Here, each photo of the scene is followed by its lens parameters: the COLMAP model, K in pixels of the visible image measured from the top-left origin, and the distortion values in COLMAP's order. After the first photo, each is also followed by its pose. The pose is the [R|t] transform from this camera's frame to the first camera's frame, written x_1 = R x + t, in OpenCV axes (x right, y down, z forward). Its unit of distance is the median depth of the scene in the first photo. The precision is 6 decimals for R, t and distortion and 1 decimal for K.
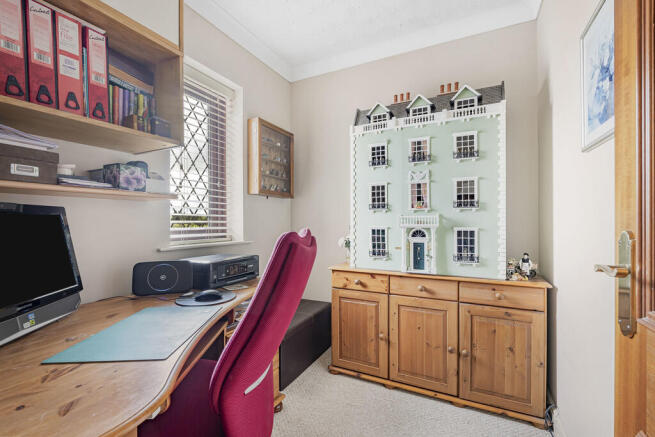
lens RADIAL K [[299.0, 0, 327.5], [0, 299.0, 219.3], [0, 0, 1]] dist [0.003669, -0.000190]
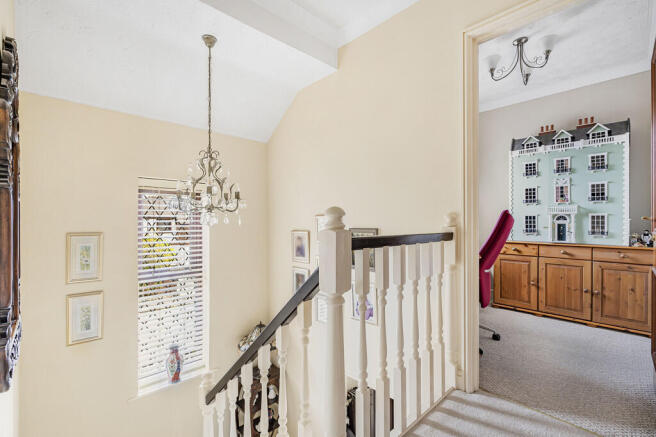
lens RADIAL K [[299.5, 0, 326.8], [0, 299.5, 219.9], [0, 0, 1]] dist [0.003669, -0.000190]
pose [[0.944168, 0.001569, -0.329461, -0.355409], [0.000319, 0.999984, 0.005678, 0.049429], [0.329465, -0.005466, 0.944152, -0.936317]]
